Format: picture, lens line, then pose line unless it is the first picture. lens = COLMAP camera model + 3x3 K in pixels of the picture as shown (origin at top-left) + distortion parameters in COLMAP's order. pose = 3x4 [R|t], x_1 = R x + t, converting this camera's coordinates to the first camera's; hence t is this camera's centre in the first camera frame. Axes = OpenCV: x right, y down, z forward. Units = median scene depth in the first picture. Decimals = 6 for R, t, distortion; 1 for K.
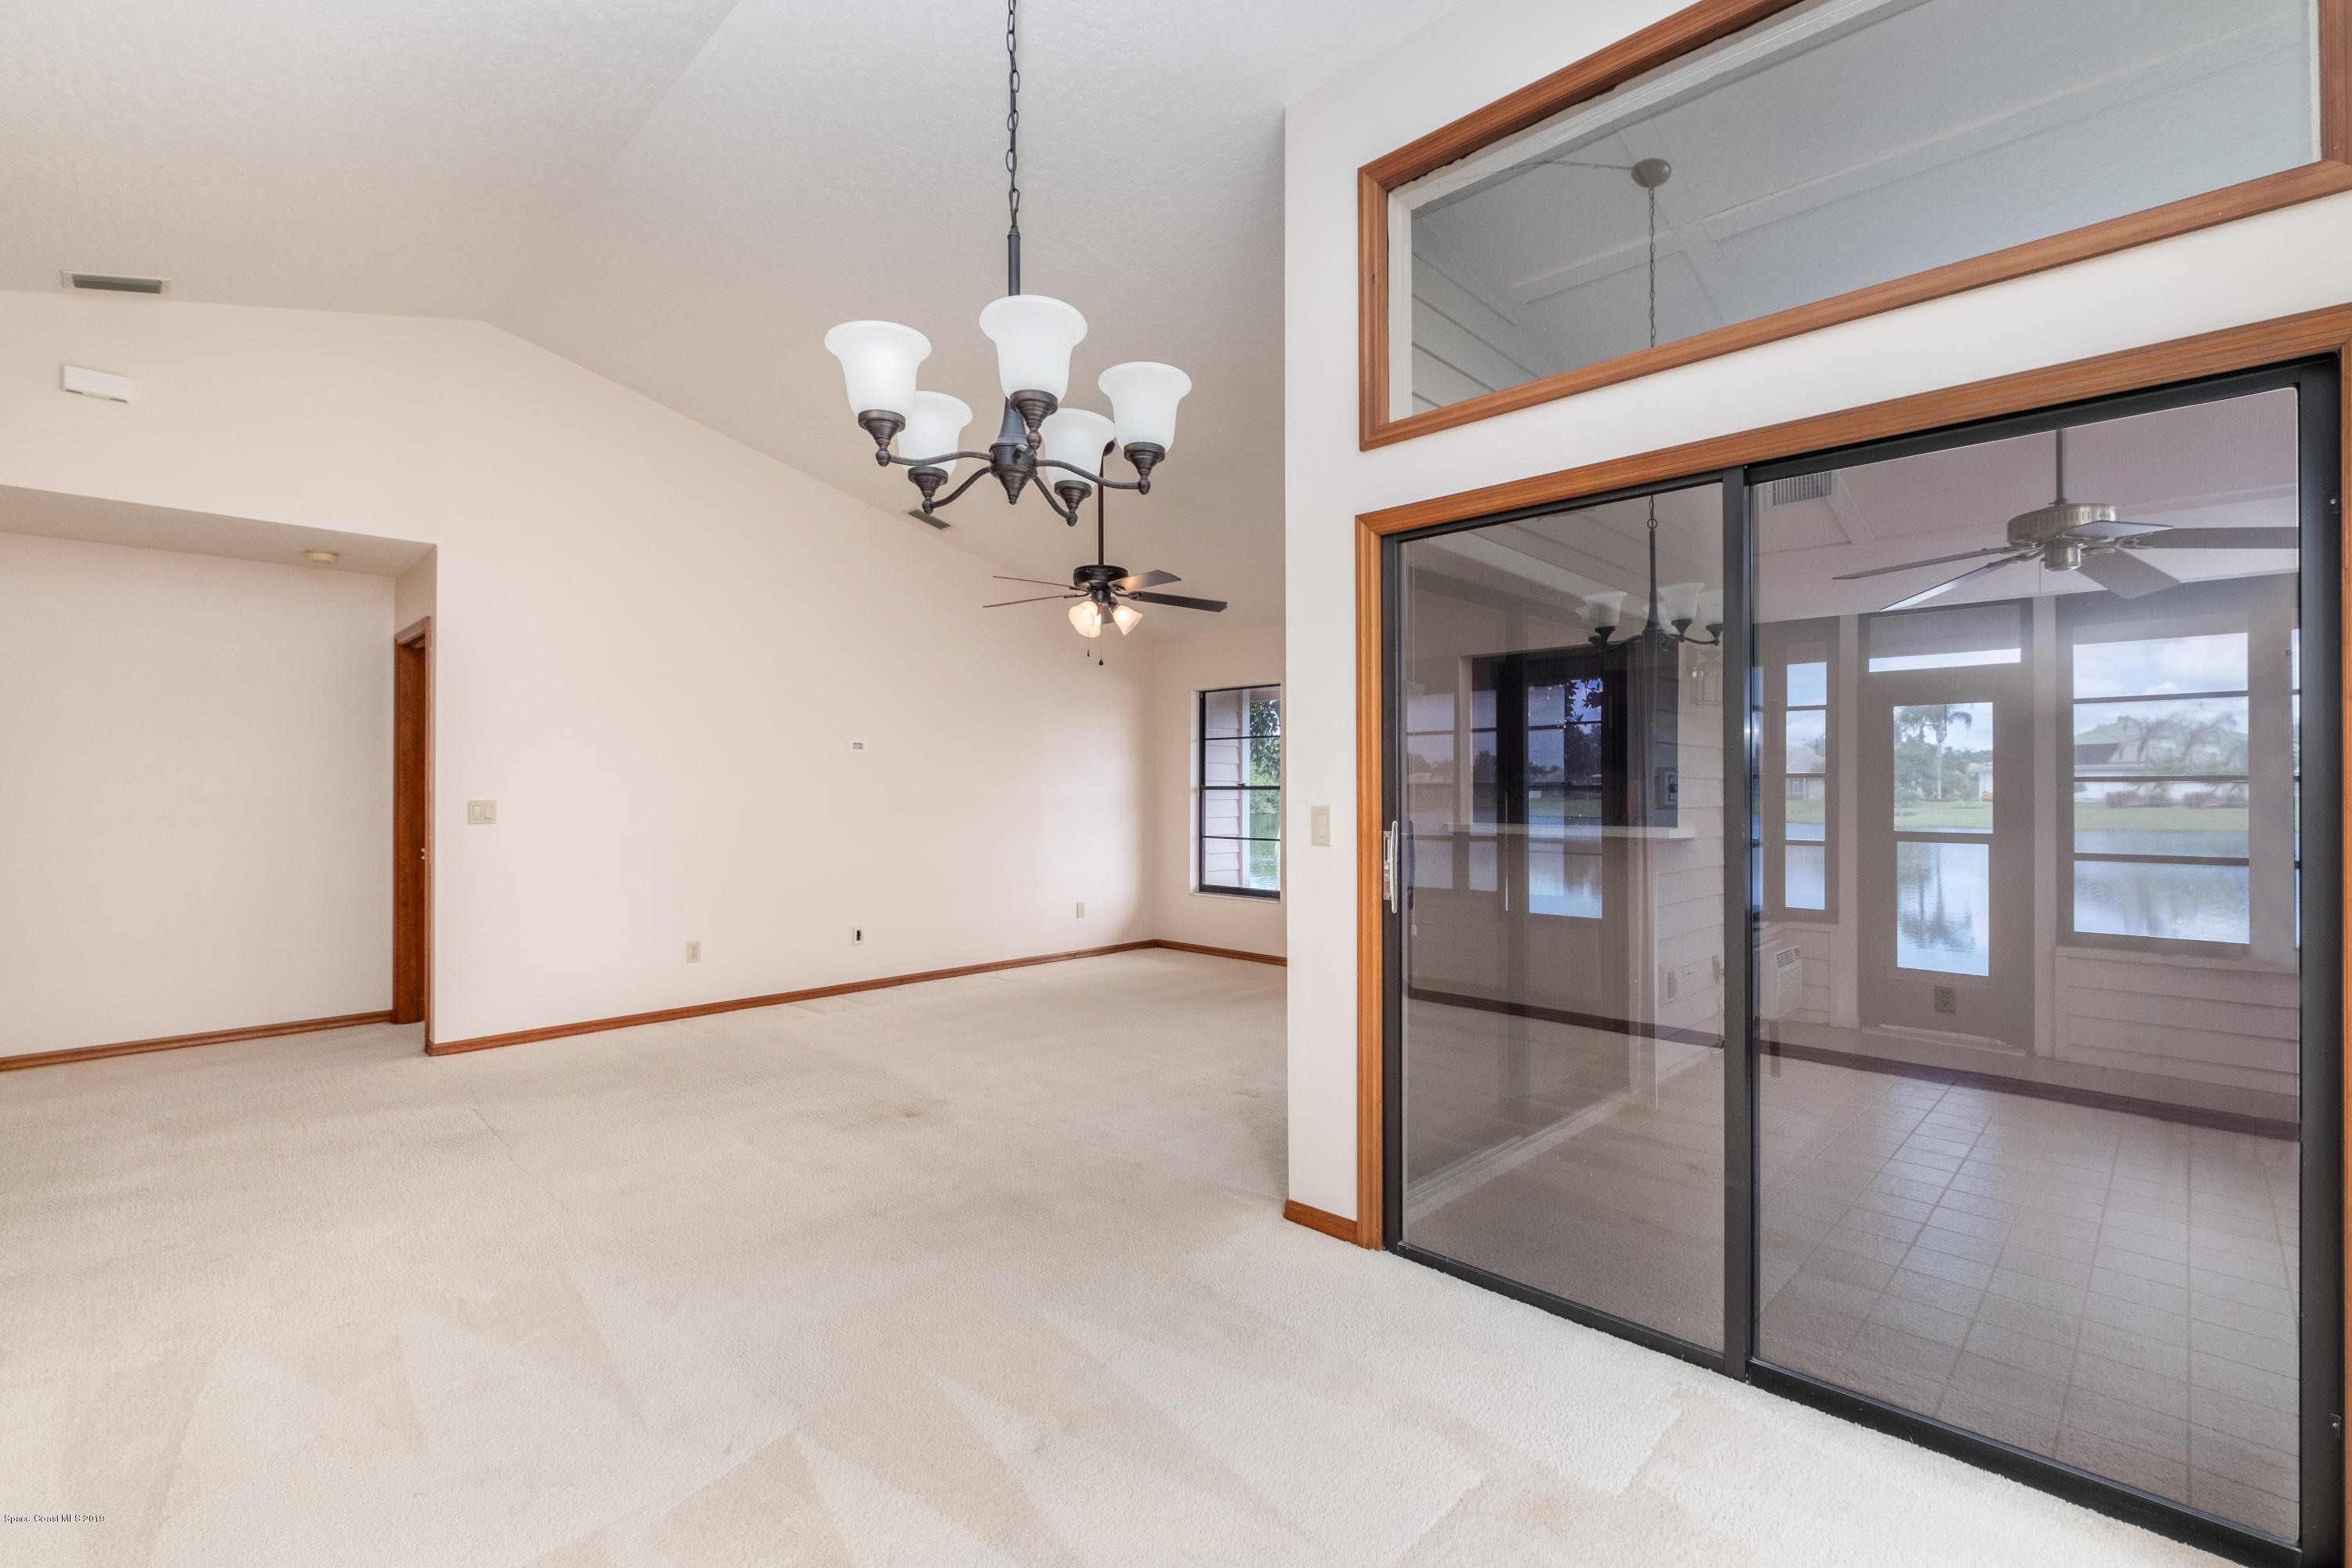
lens RADIAL K [[1020.0, 0, 1232.8], [0, 1020.0, 787.6], [0, 0, 1]] dist [-0.000863, -0.000037]
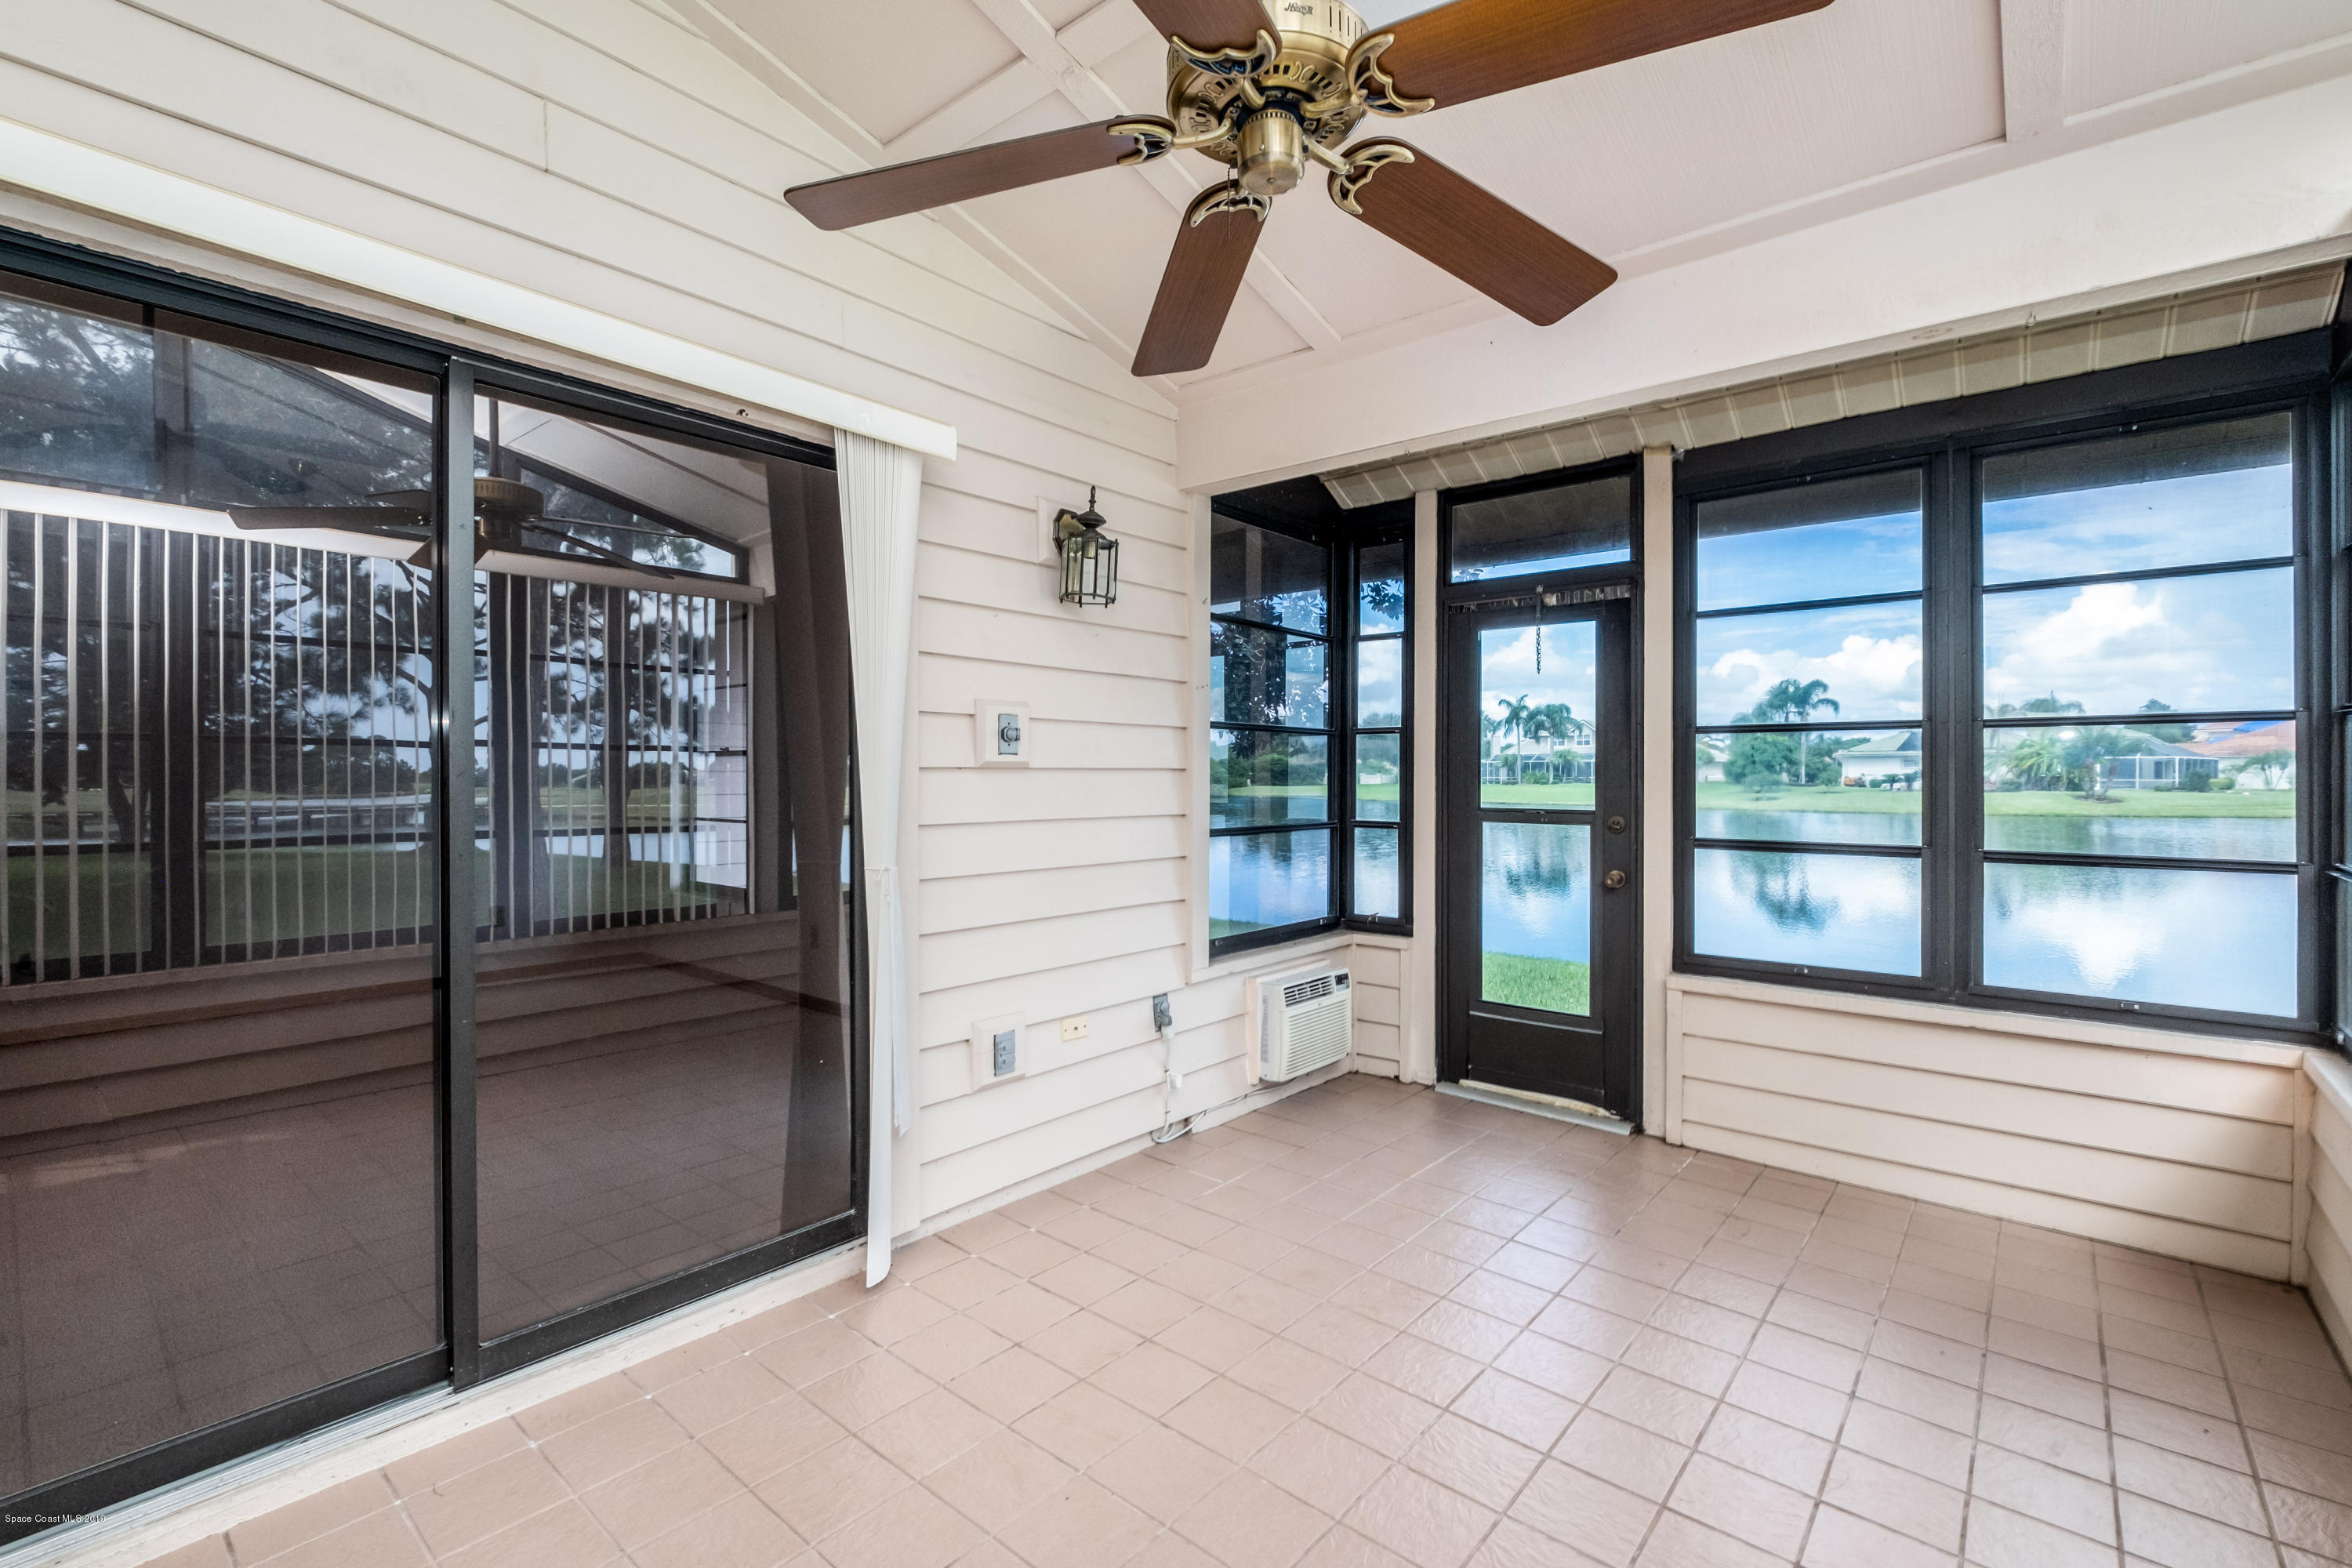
lens RADIAL K [[1014.2, 0, 1177.0], [0, 1014.2, 777.3], [0, 0, 1]] dist [-0.001065, 0.000046]
pose [[0.998913, 0.002936, 0.046529, 0.402864], [-0.003191, 0.999980, 0.005402, 0.018707], [-0.046512, -0.005545, 0.998902, 0.305124]]
